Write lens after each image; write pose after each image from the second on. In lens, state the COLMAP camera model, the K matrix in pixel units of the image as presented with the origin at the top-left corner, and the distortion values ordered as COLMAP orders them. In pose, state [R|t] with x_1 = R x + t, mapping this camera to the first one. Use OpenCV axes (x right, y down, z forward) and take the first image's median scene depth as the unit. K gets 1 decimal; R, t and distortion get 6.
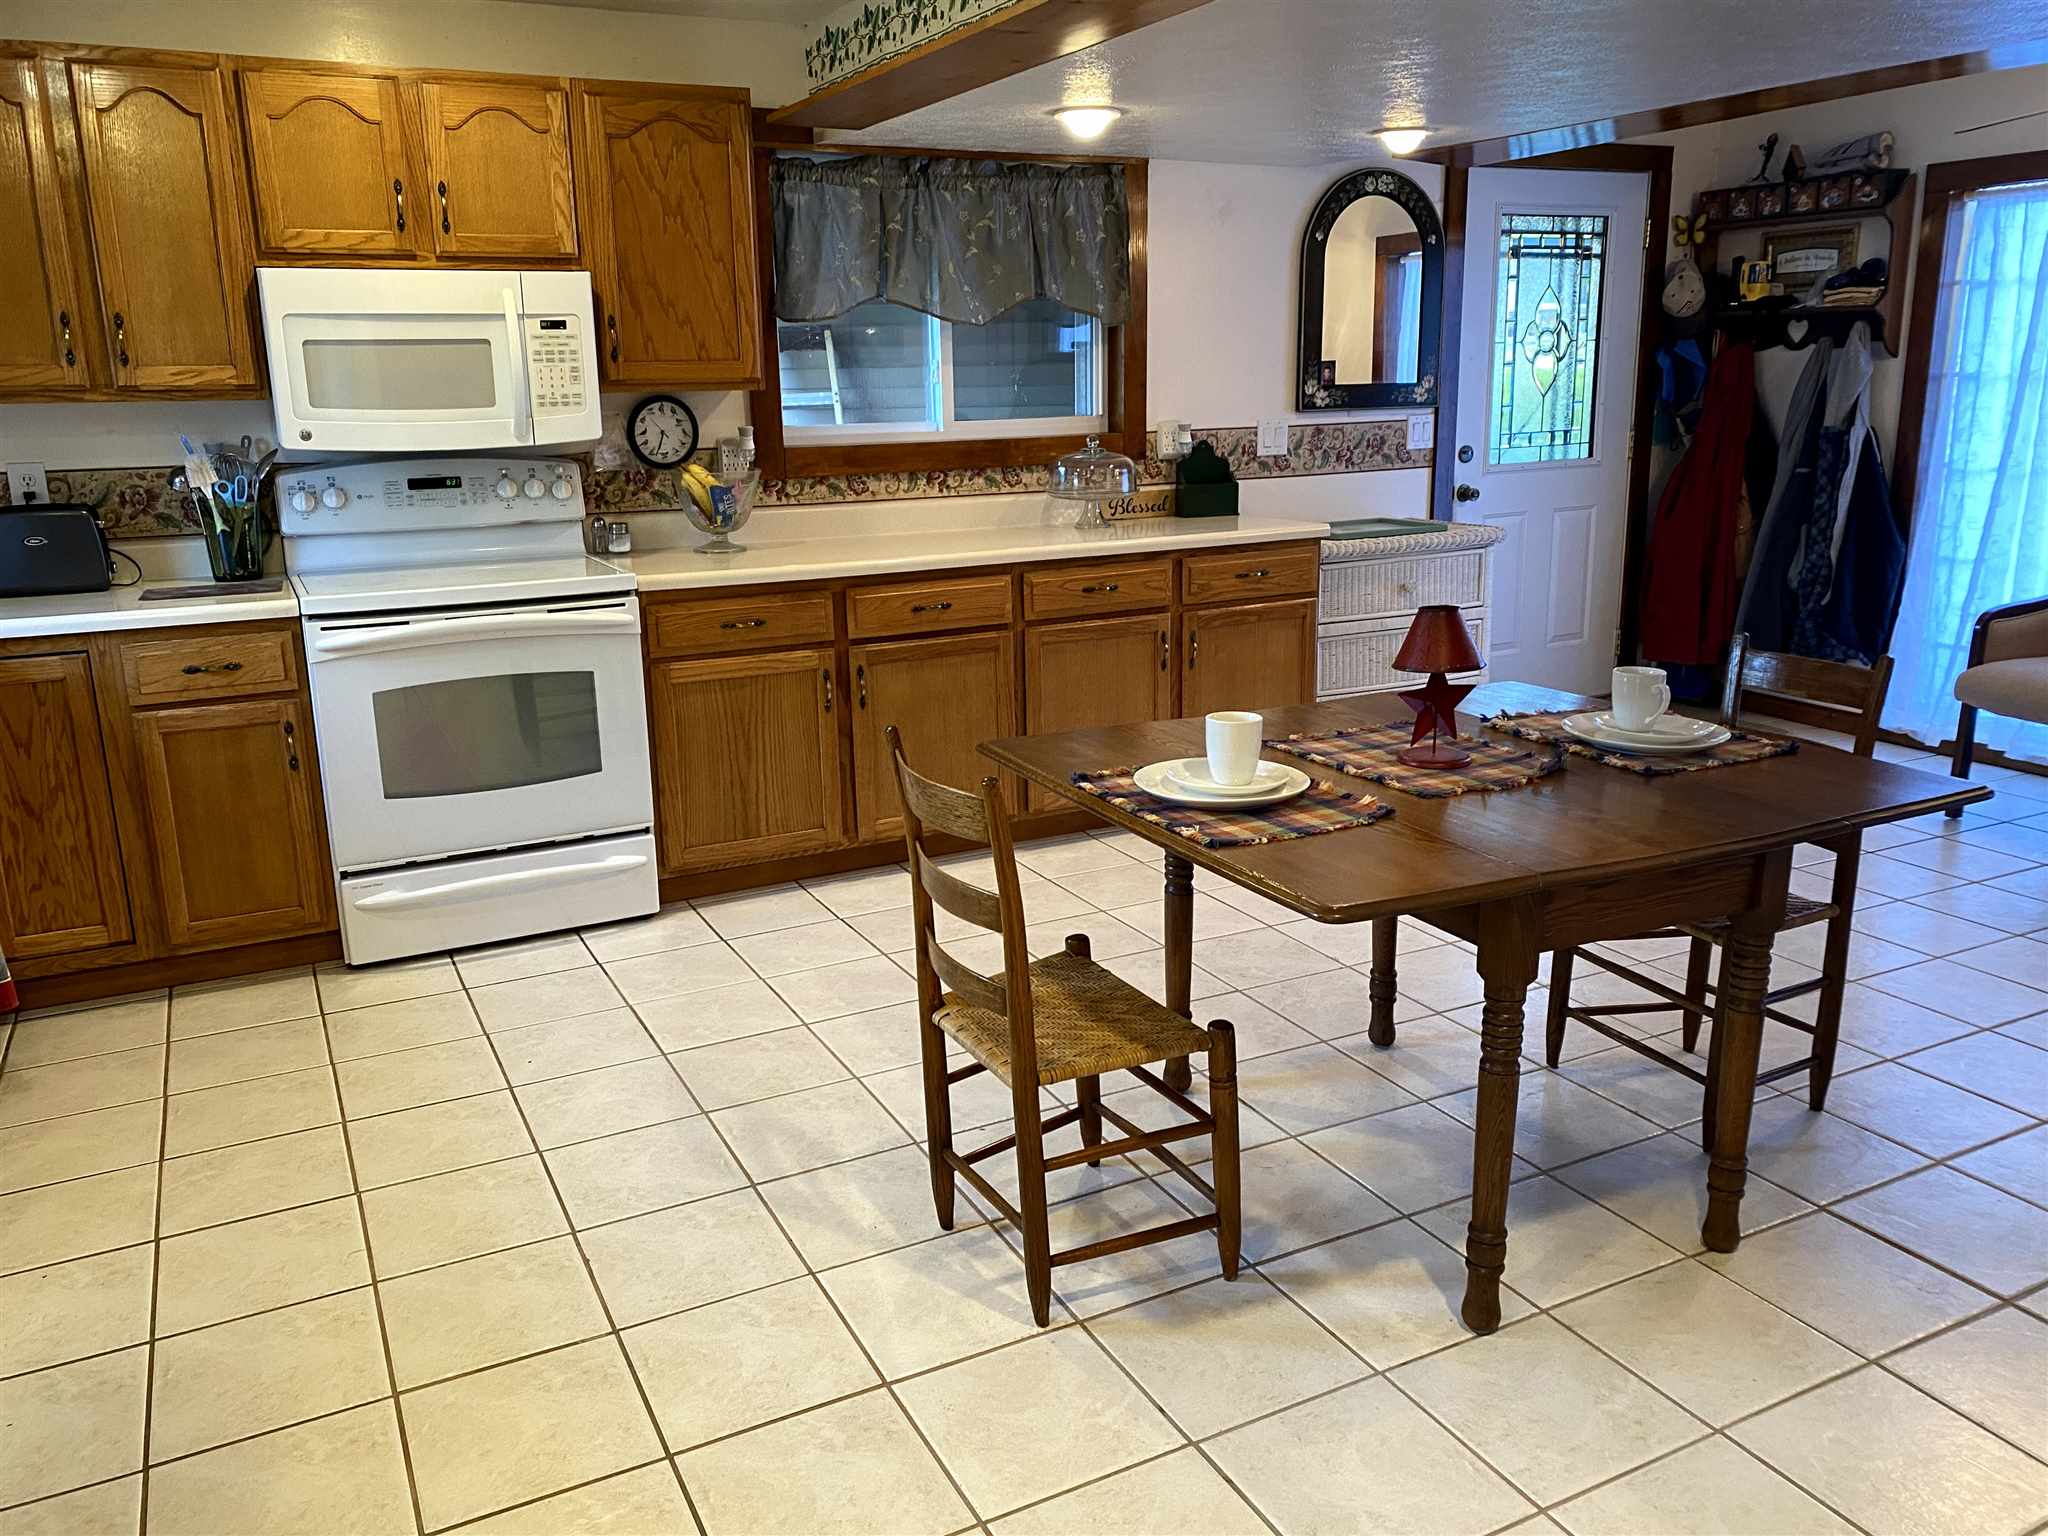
lens RADIAL K [[1572.1, 0, 1037.1], [0, 1572.1, 775.3], [0, 0, 1]] dist [0.000119, 0.003892]
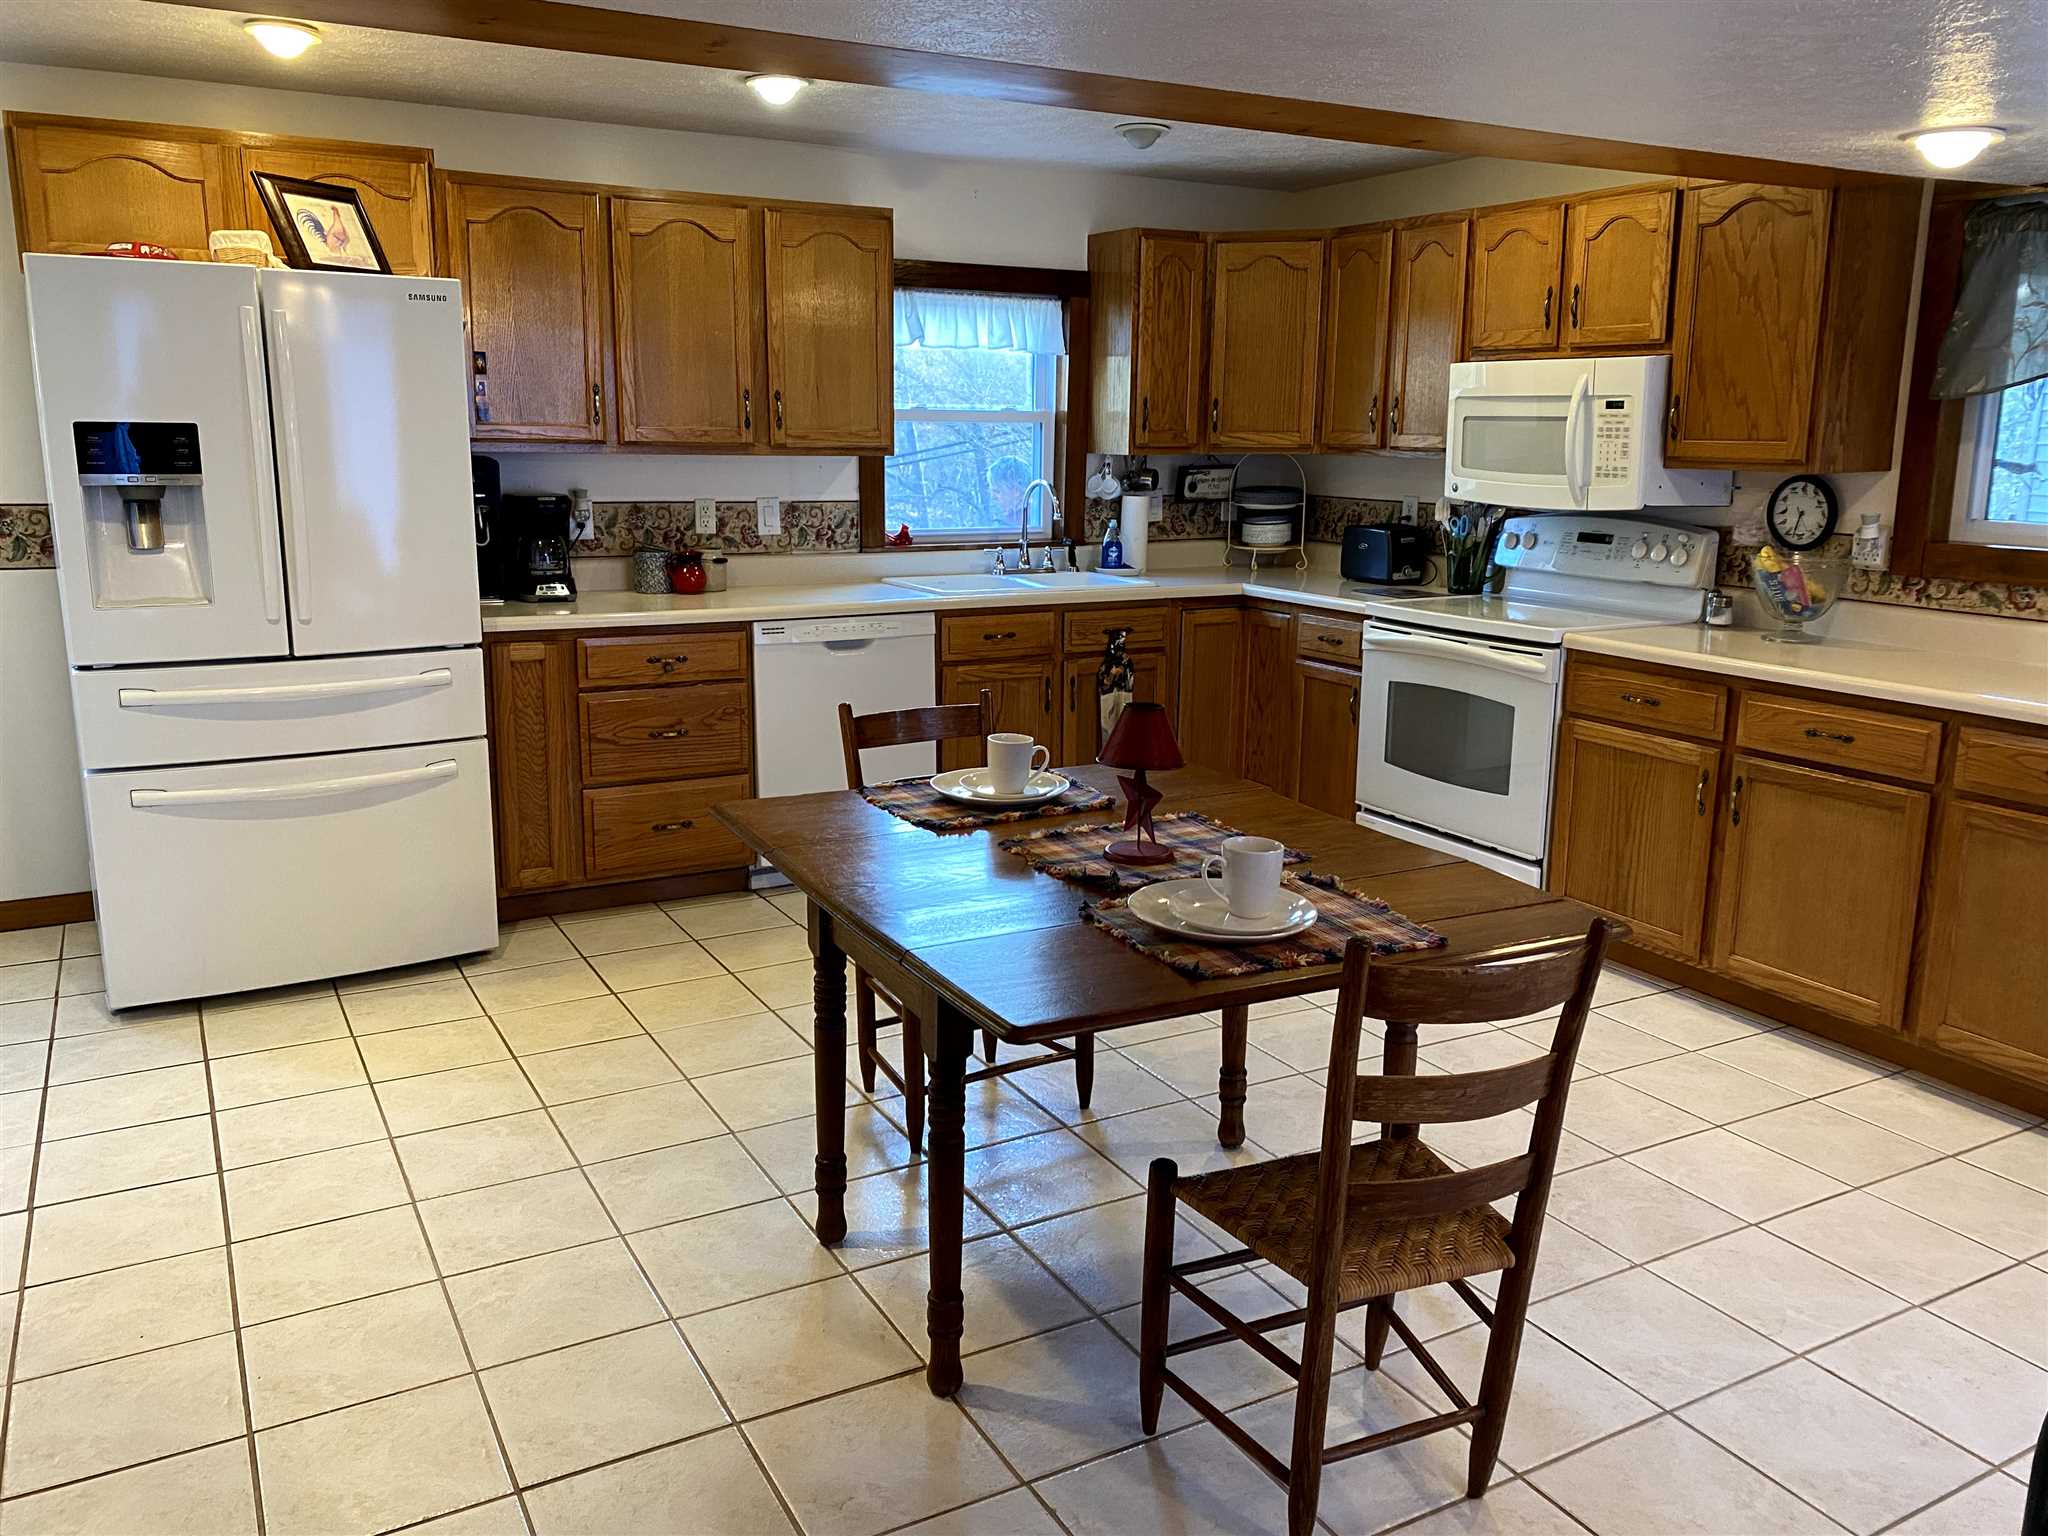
lens RADIAL K [[1572.1, 0, 1036.3], [0, 1572.1, 757.0], [0, 0, 1]] dist [0.000119, 0.003892]
pose [[0.023789, 0.220341, -0.975133, 0.785575], [-0.262051, 0.942677, 0.206614, -0.167668], [0.964761, 0.250619, 0.080166, 0.557073]]
